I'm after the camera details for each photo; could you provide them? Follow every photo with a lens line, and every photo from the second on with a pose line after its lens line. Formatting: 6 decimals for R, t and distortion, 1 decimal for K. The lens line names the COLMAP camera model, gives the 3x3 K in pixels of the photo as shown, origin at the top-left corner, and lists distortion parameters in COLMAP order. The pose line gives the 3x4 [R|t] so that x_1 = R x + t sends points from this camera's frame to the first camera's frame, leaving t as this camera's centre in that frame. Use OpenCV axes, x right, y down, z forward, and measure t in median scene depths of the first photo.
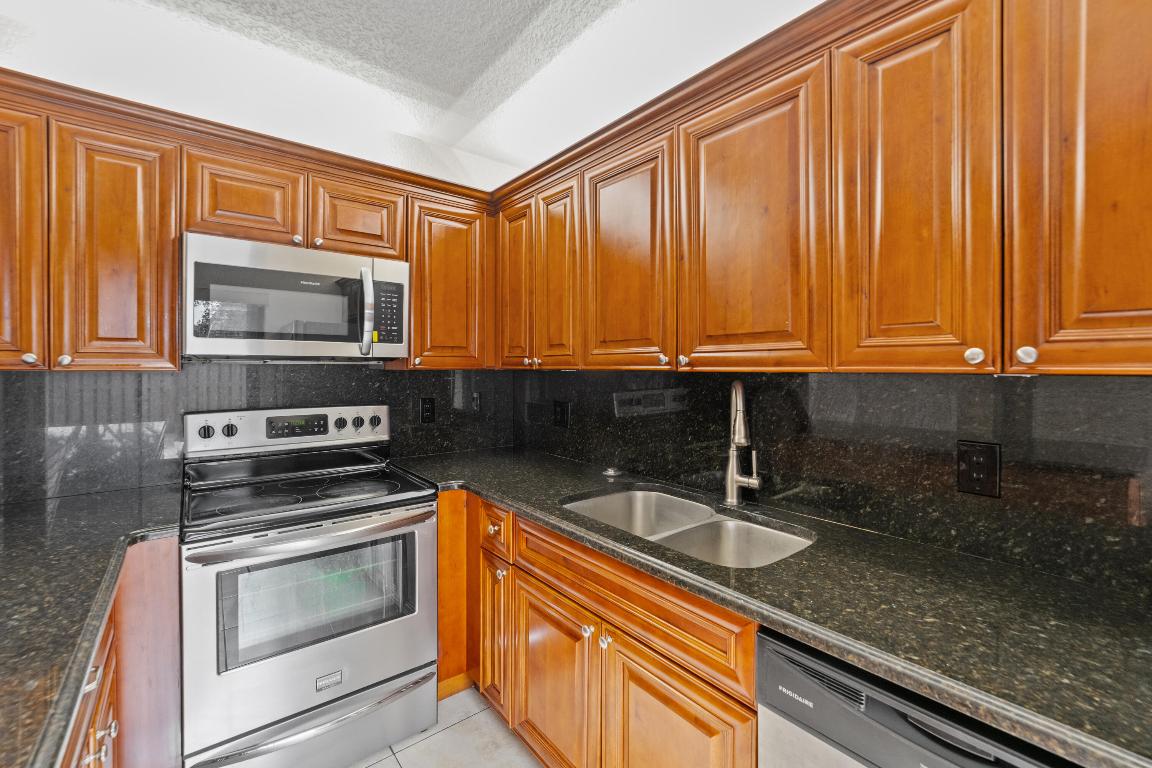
lens RADIAL K [[485.1, 0, 575.6], [0, 485.1, 369.2], [0, 0, 1]] dist [-0.008348, -0.000276]
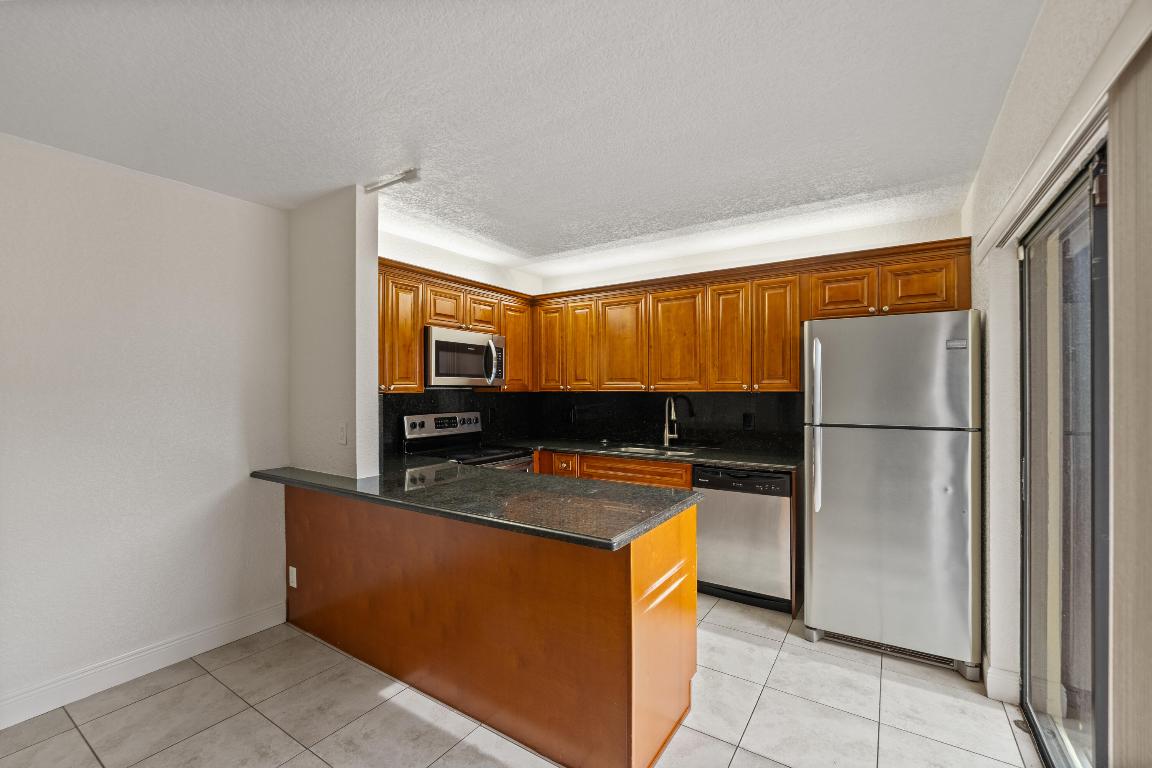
lens RADIAL K [[478.7, 0, 586.2], [0, 478.7, 394.6], [0, 0, 1]] dist [-0.000995, -0.000043]
pose [[0.946749, -0.007320, 0.321888, -0.756826], [0.005176, 0.999958, 0.007514, -0.001414], [-0.321930, -0.005448, 0.946748, -1.047141]]
